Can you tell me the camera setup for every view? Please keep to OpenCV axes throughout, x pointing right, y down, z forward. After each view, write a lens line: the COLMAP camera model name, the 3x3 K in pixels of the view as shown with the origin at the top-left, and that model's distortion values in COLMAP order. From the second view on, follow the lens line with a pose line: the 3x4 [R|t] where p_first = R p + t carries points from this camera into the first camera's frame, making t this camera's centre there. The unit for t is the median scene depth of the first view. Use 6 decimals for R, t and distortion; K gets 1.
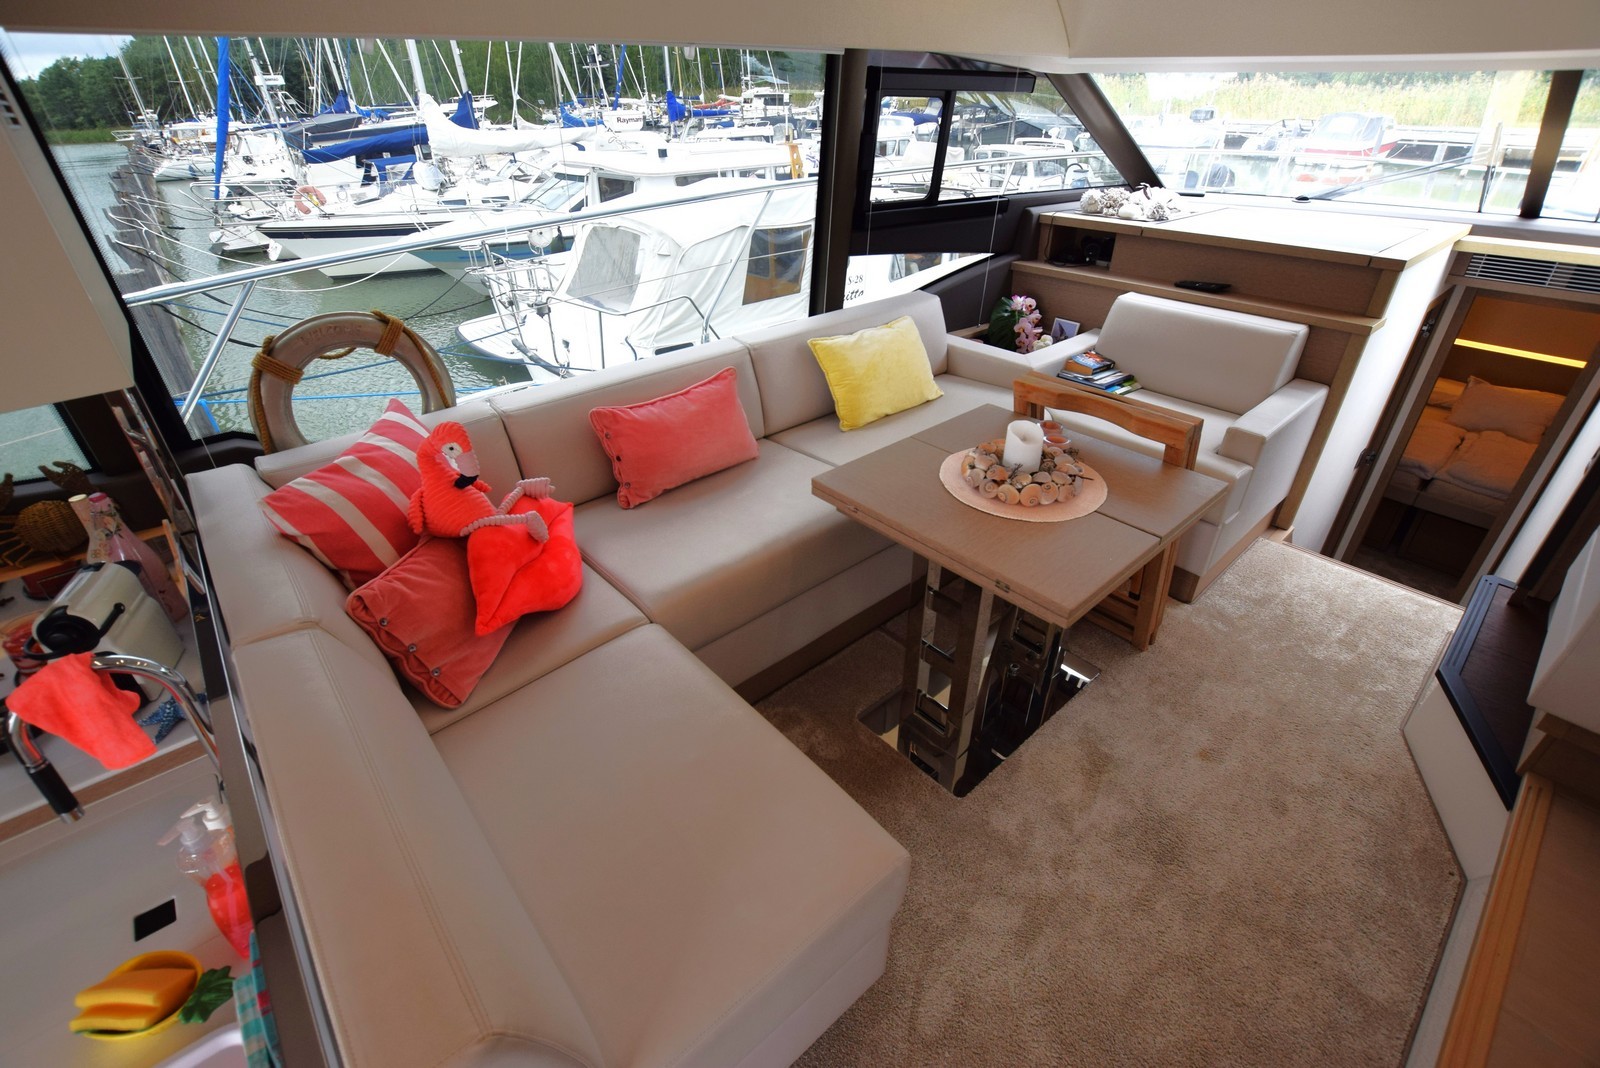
lens RADIAL K [[712.6, 0, 826.0], [0, 712.6, 522.0], [0, 0, 1]] dist [-0.016512, 0.000140]
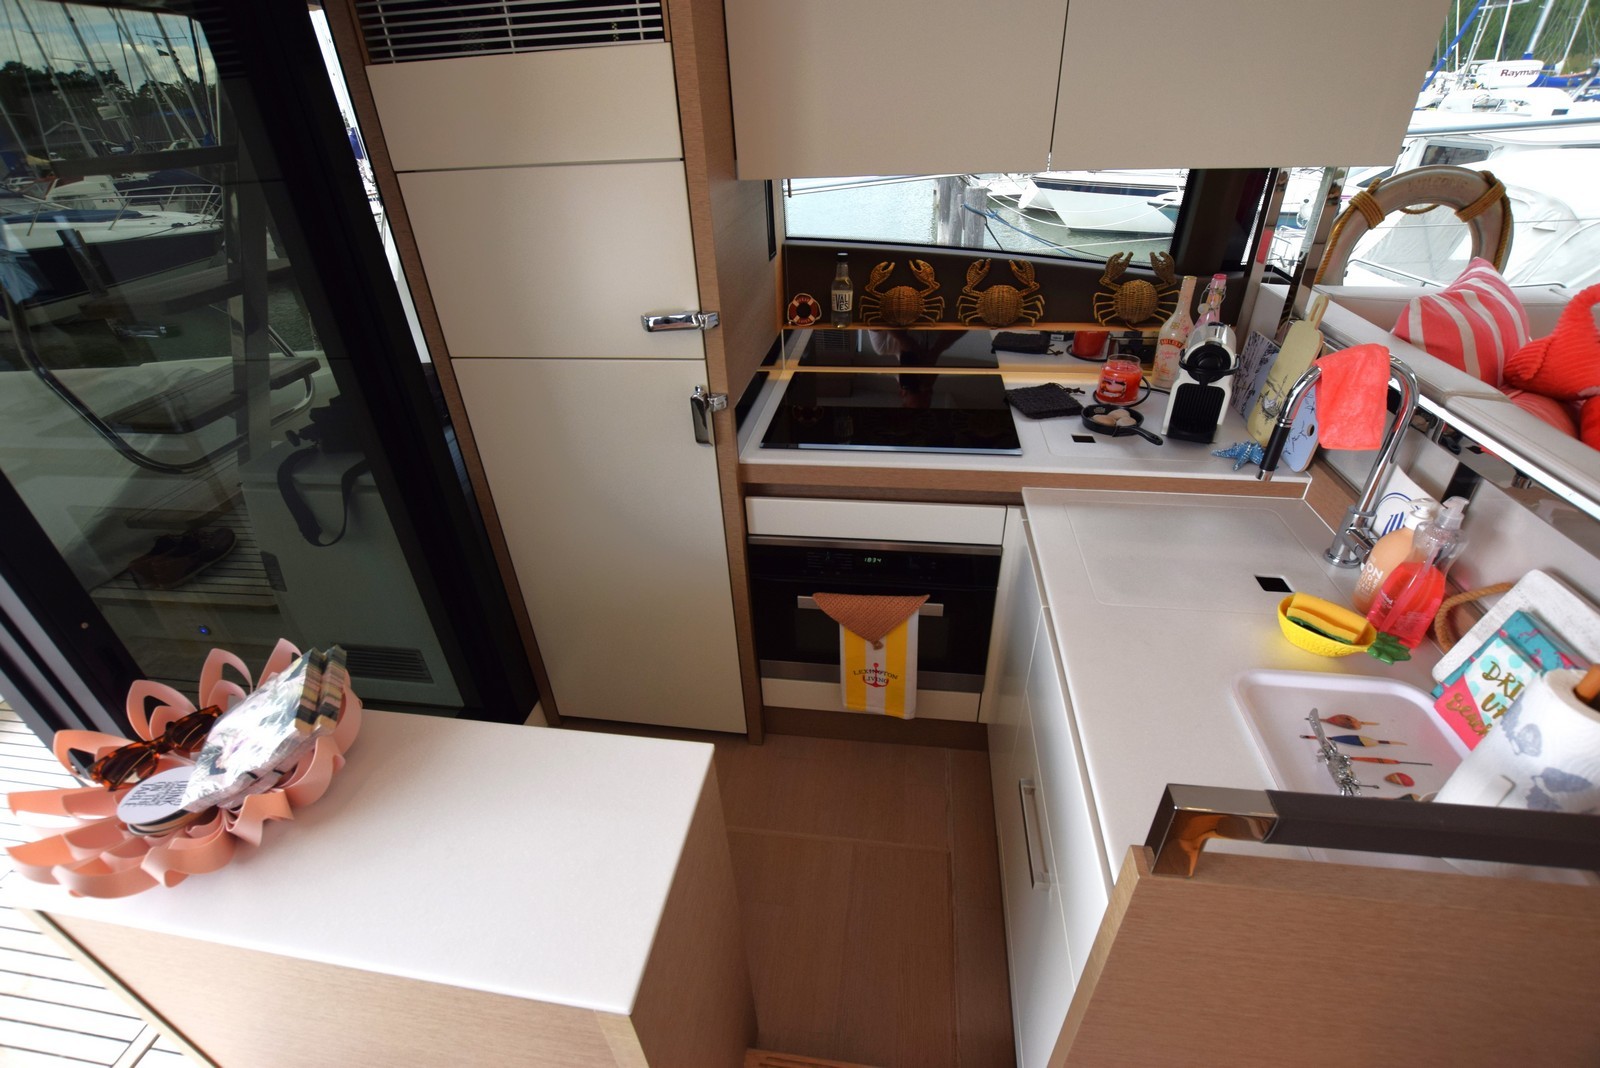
lens RADIAL K [[702.3, 0, 800.0], [0, 702.3, 534.0], [0, 0, 1]] dist [-0.029934, 0.000783]
pose [[0.629328, 0.386320, -0.674317, -0.213936], [-0.356581, 0.914504, 0.191134, 0.161991], [0.690505, 0.120163, 0.713277, -0.125896]]
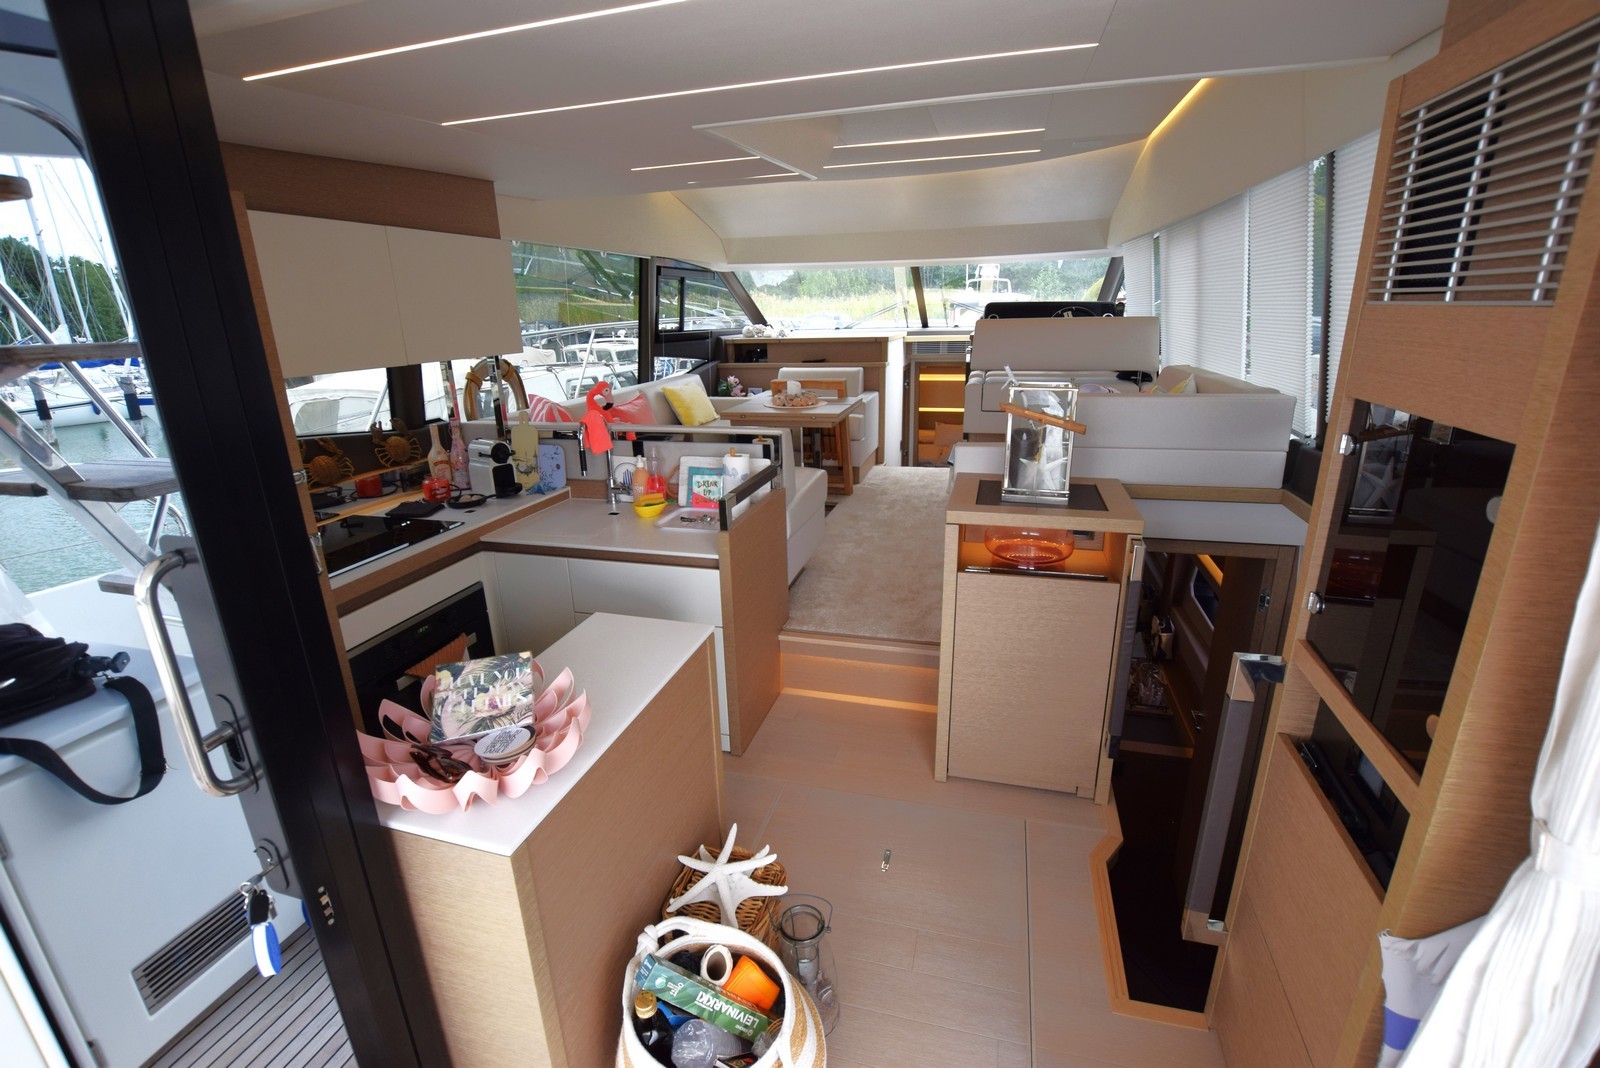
lens RADIAL K [[702.3, 0, 800.0], [0, 702.3, 534.0], [0, 0, 1]] dist [-0.029934, 0.000783]
pose [[0.848141, -0.182898, 0.497197, -0.592155], [0.294446, 0.942947, -0.155409, 0.433384], [-0.440407, 0.278206, 0.853606, -0.573974]]
